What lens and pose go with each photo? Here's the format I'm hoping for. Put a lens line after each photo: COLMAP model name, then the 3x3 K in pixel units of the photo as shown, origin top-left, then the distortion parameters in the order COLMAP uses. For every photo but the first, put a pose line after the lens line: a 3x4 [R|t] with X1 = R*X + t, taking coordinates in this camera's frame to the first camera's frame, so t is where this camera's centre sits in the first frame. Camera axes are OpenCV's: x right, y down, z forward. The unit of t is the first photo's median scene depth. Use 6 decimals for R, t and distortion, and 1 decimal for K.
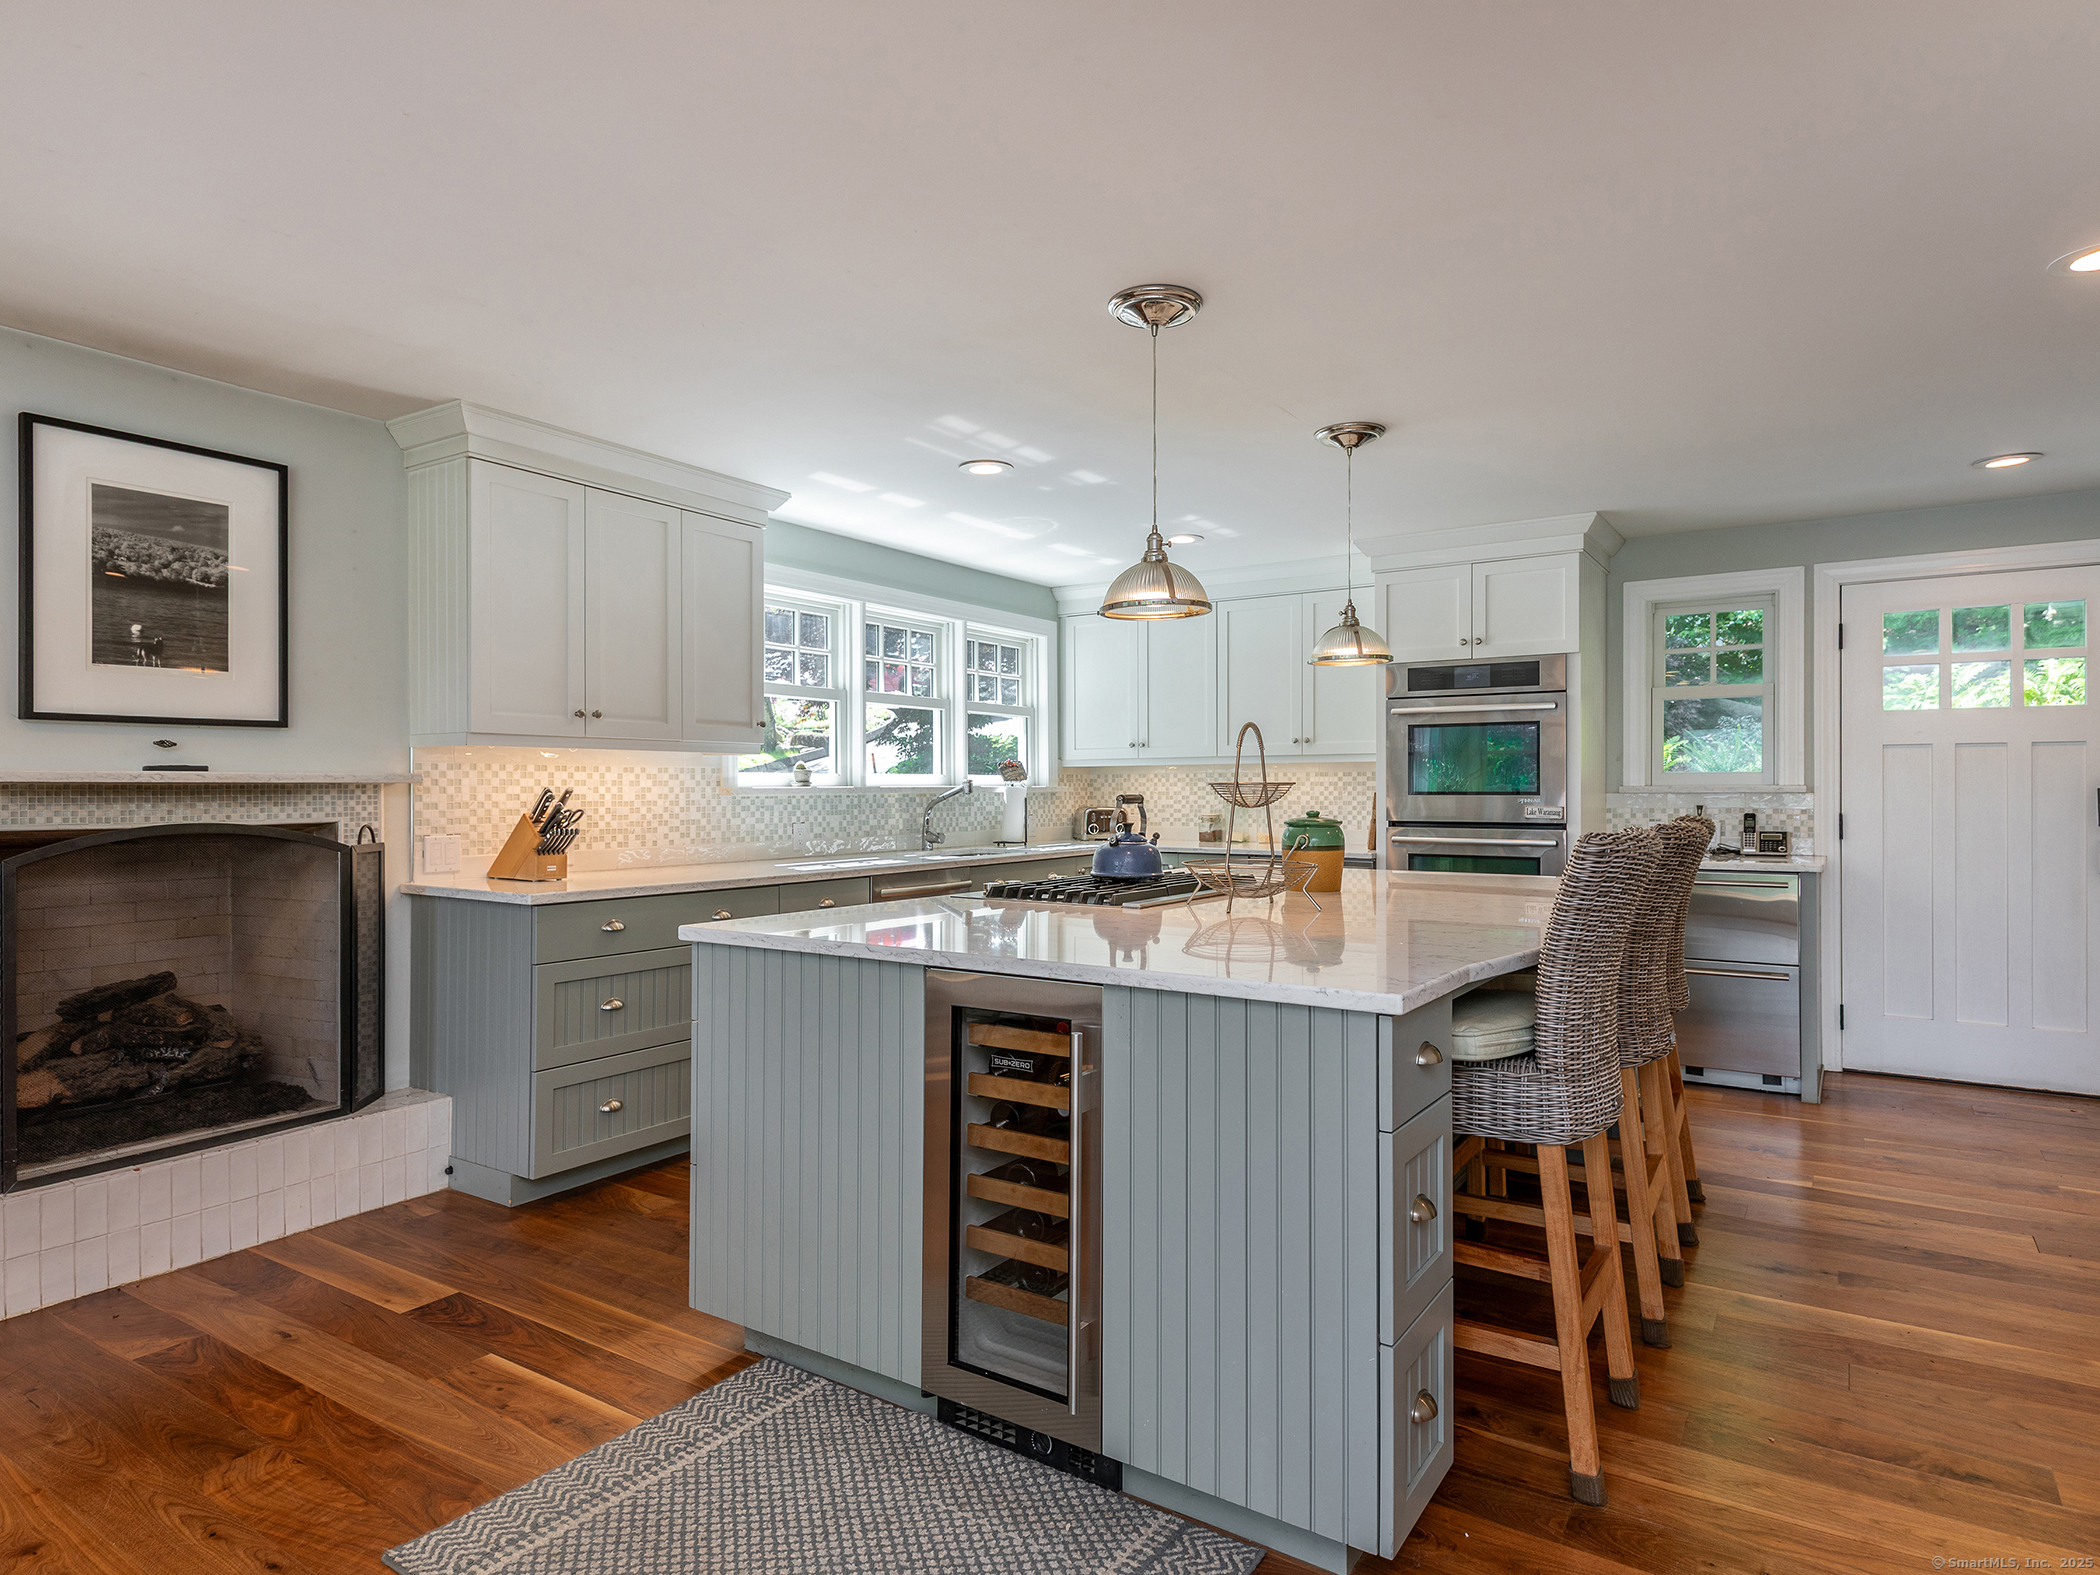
lens RADIAL K [[1164.3, 0, 1072.5], [0, 1164.3, 789.3], [0, 0, 1]] dist [0.042822, -0.023462]
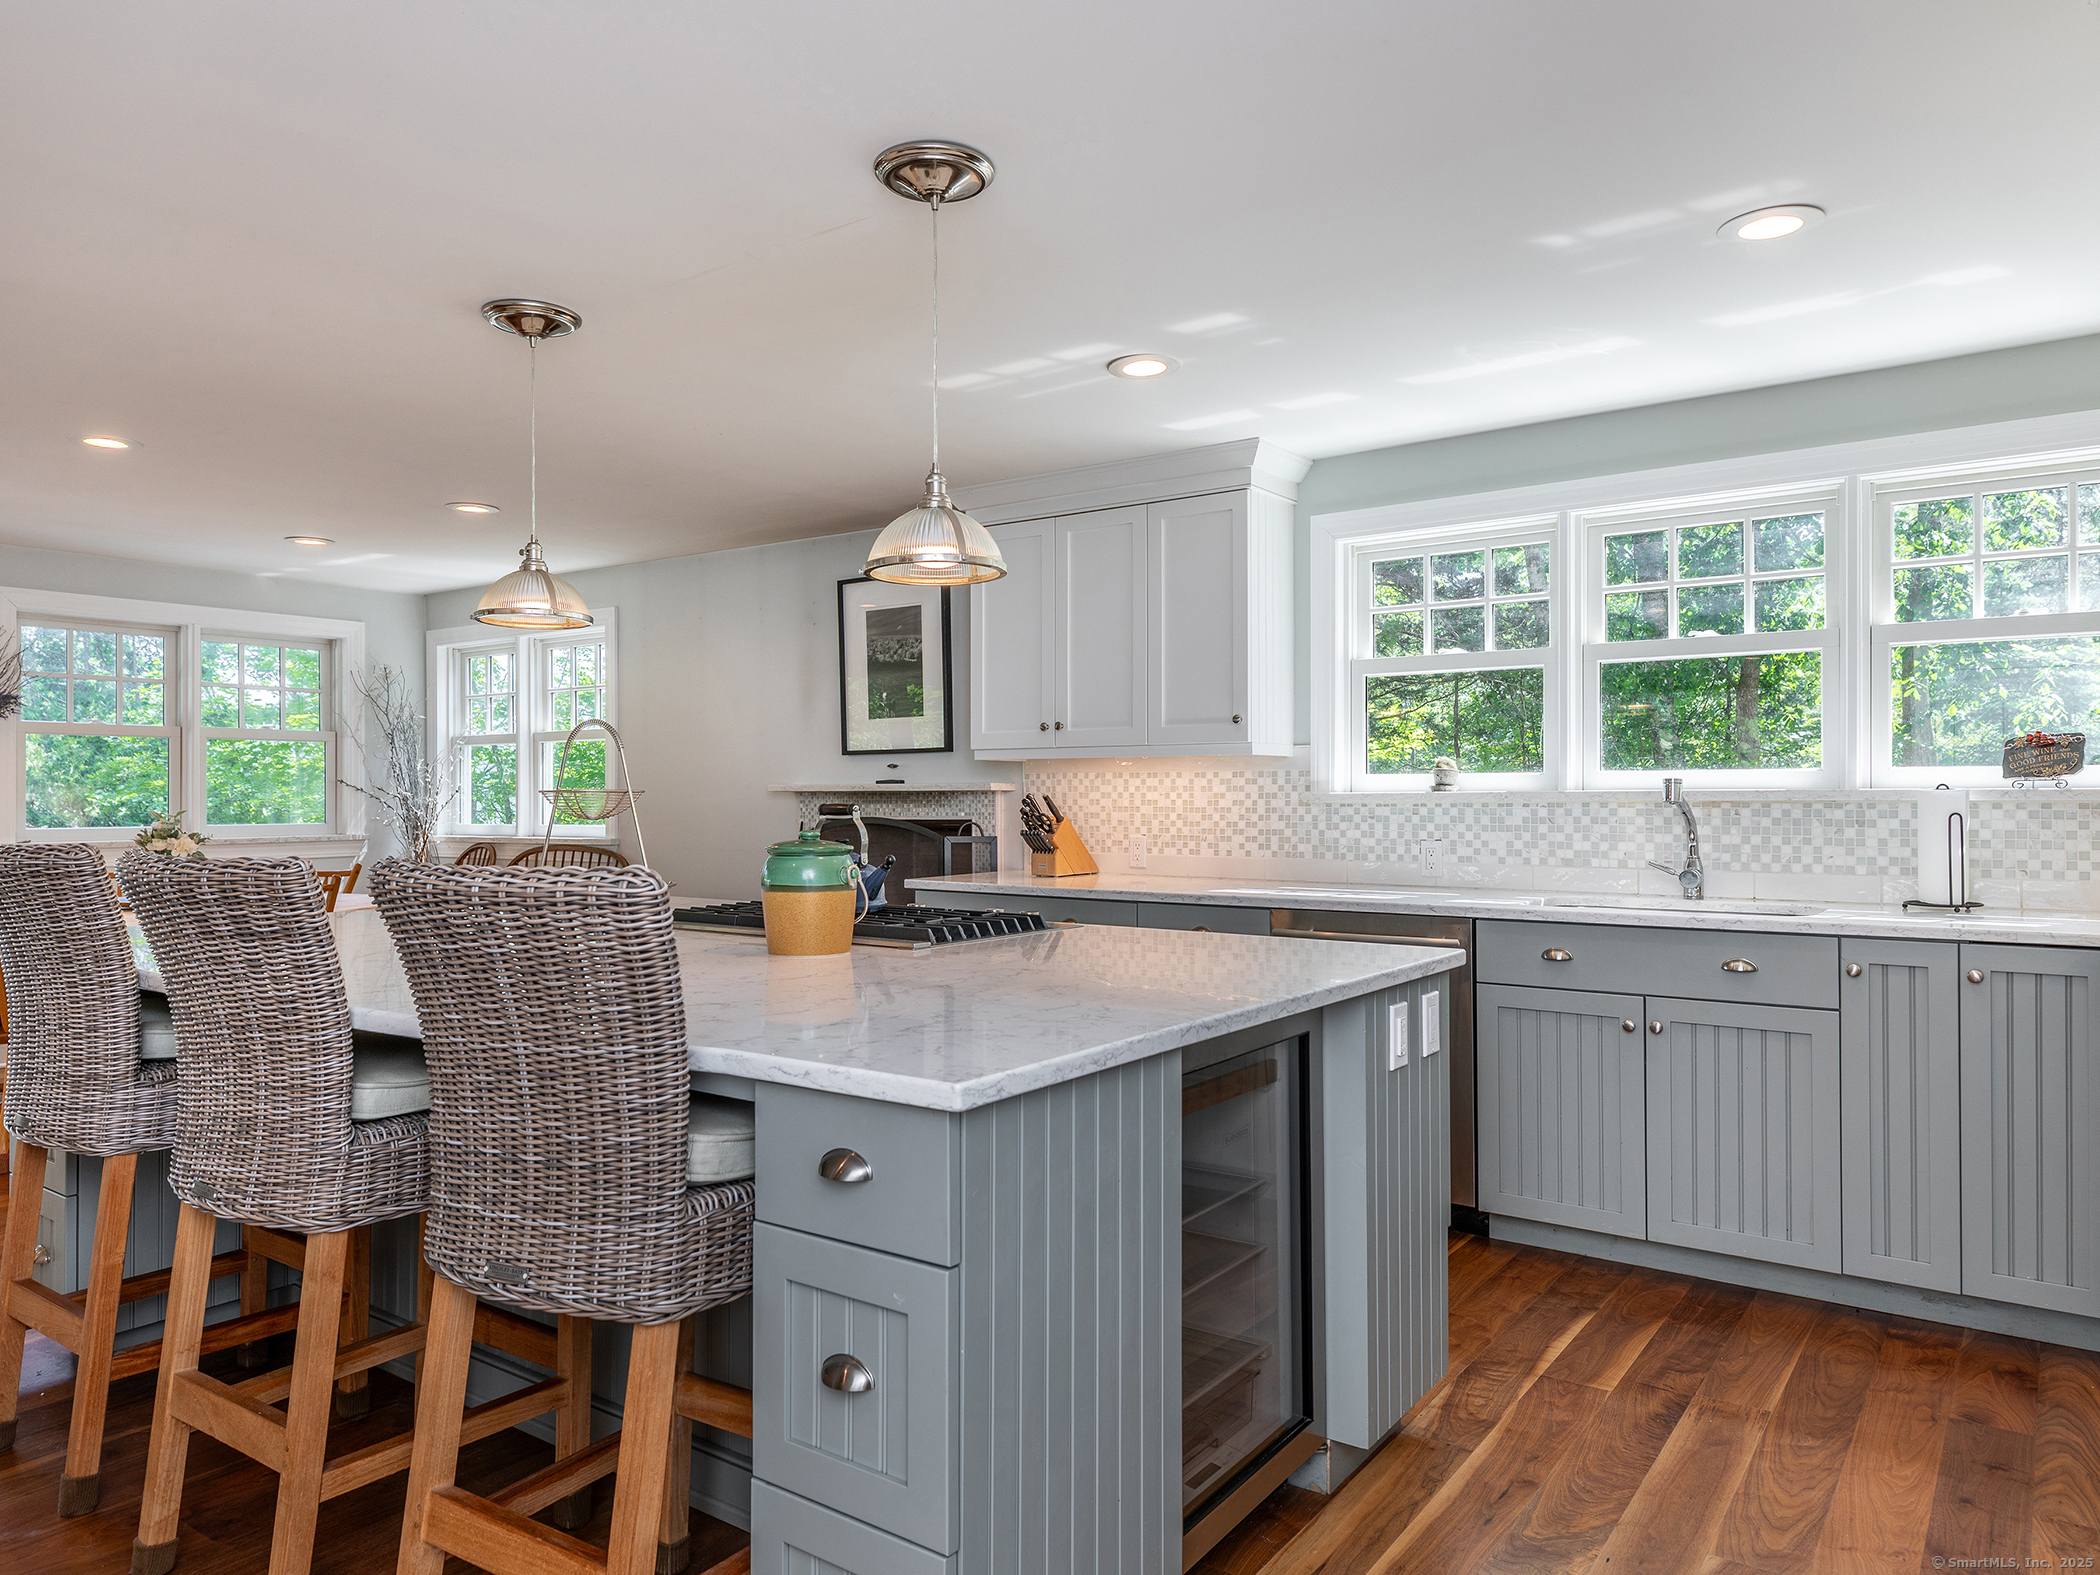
lens RADIAL K [[1427.7, 0, 1050.0], [0, 1427.7, 787.5], [0, 0, 1]] dist [0.037149, -0.000425]
pose [[-0.047846, 0.004185, -0.998846, 0.927731], [0.007101, 0.999967, 0.003849, -0.013486], [0.998830, -0.006909, -0.047874, 1.076842]]
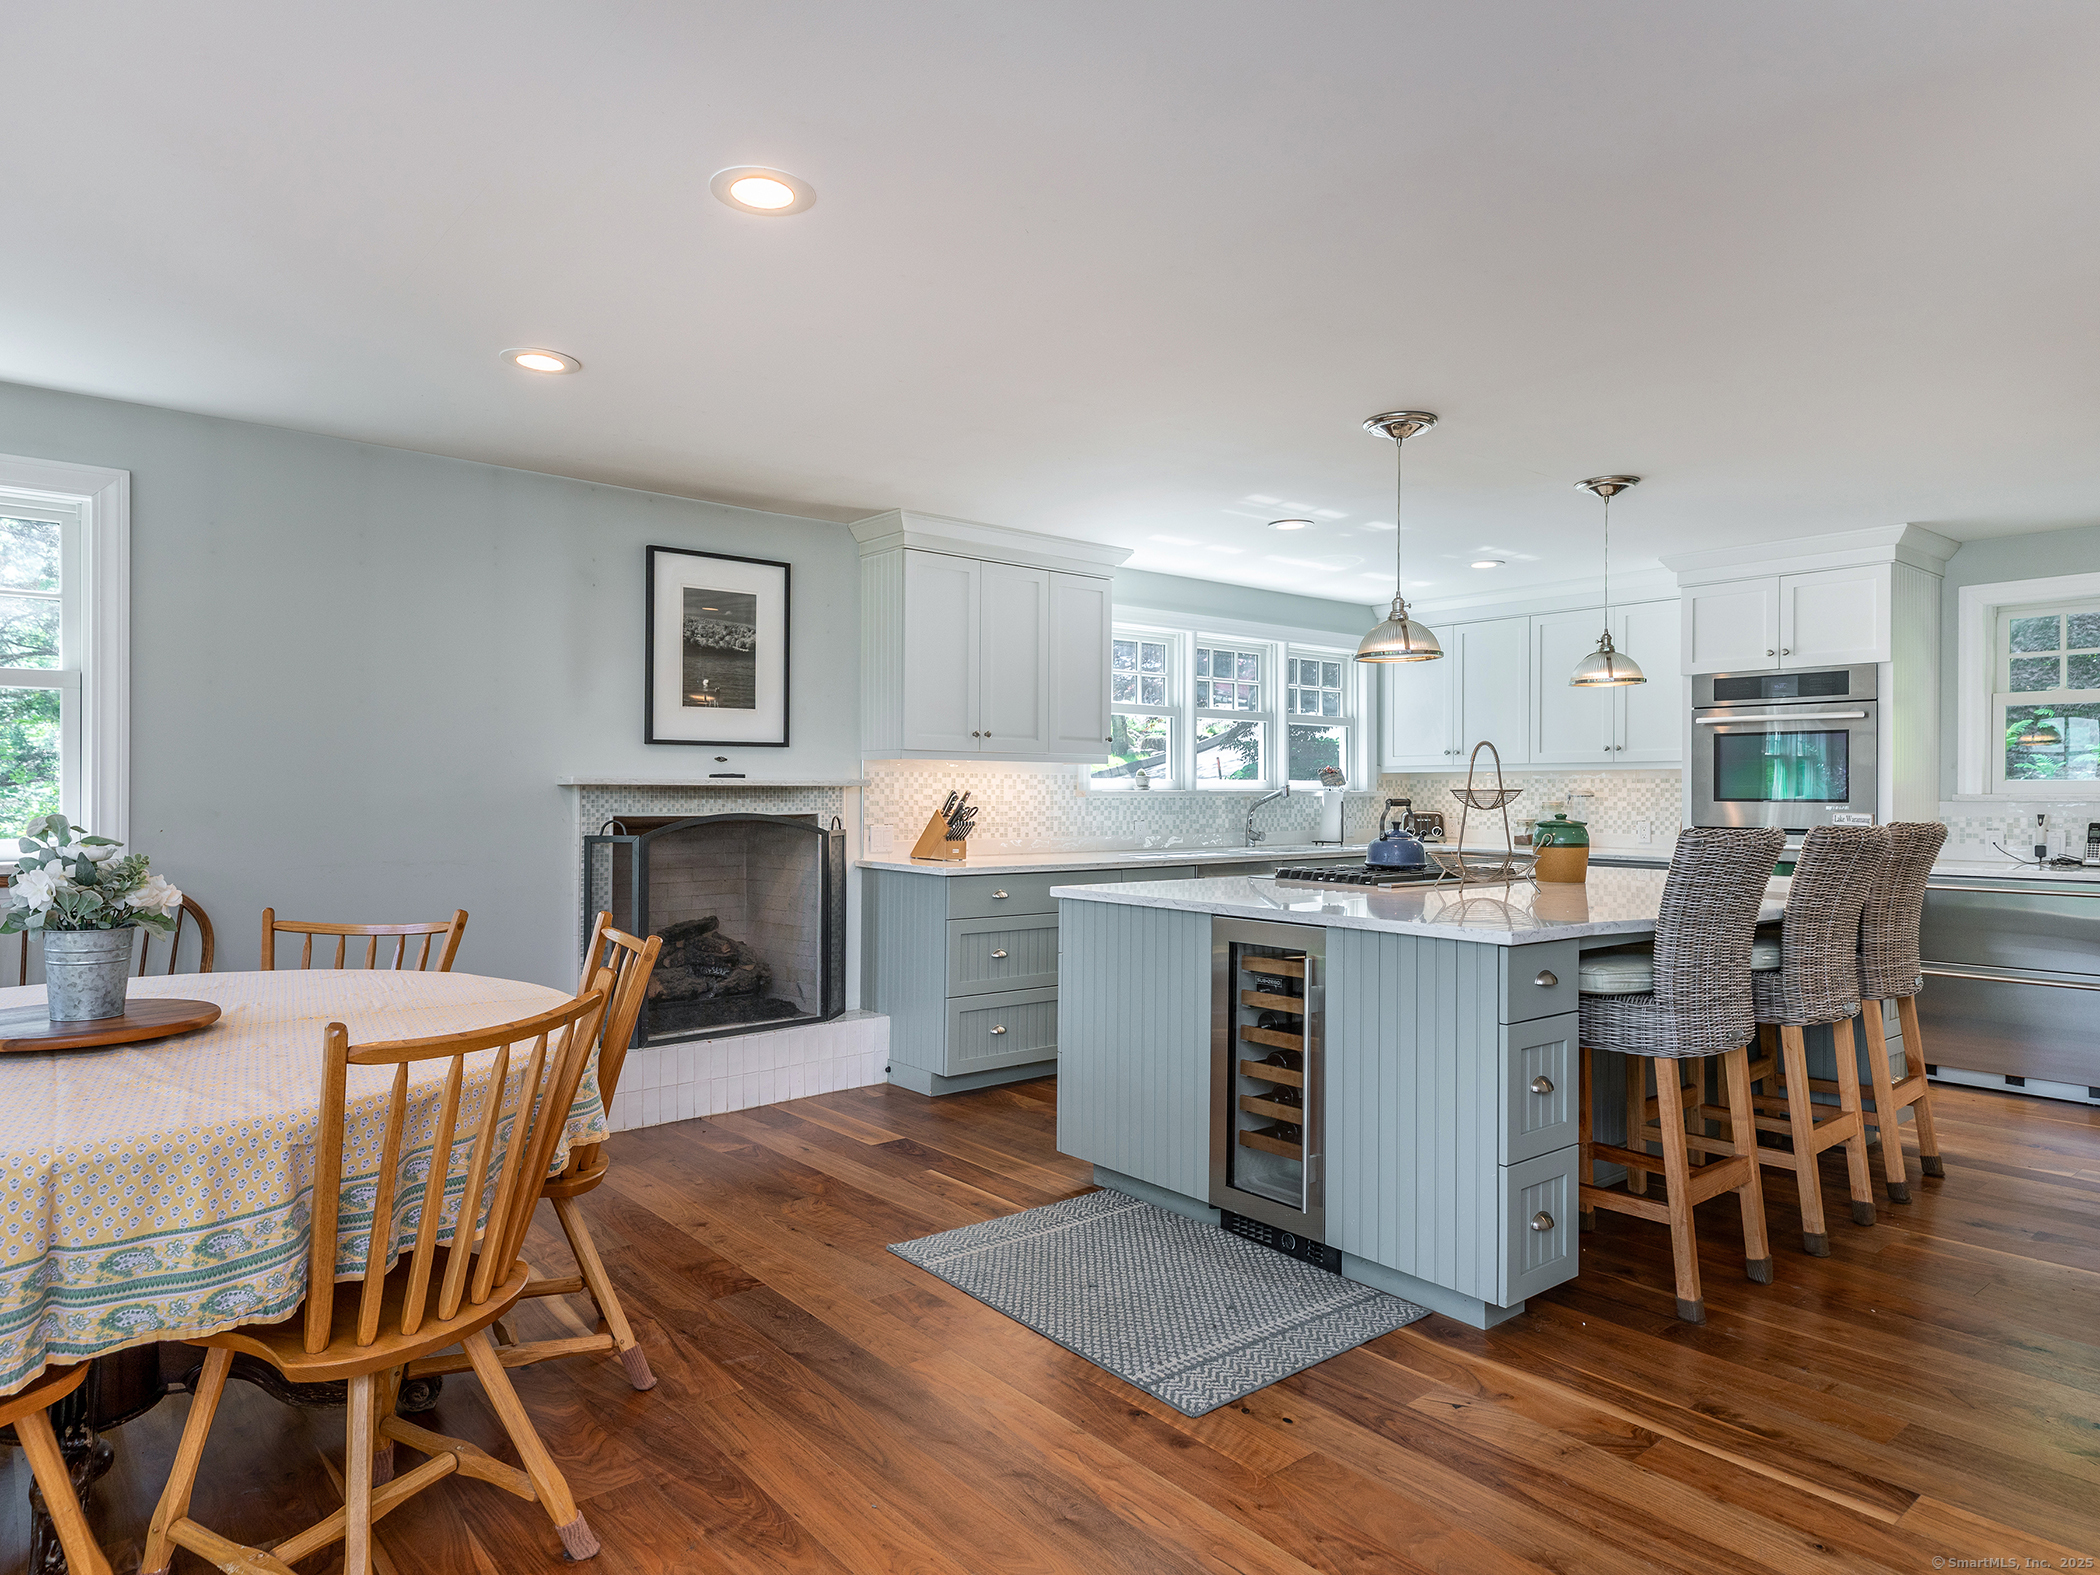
lens RADIAL K [[1240.3, 0, 1100.1], [0, 1240.3, 790.5], [0, 0, 1]] dist [0.033035, -0.000540]
pose [[0.963129, 0.005693, -0.268981, 0.089360], [-0.006100, 0.999981, -0.000675, -0.001128], [0.268973, 0.002291, 0.963145, -0.305796]]
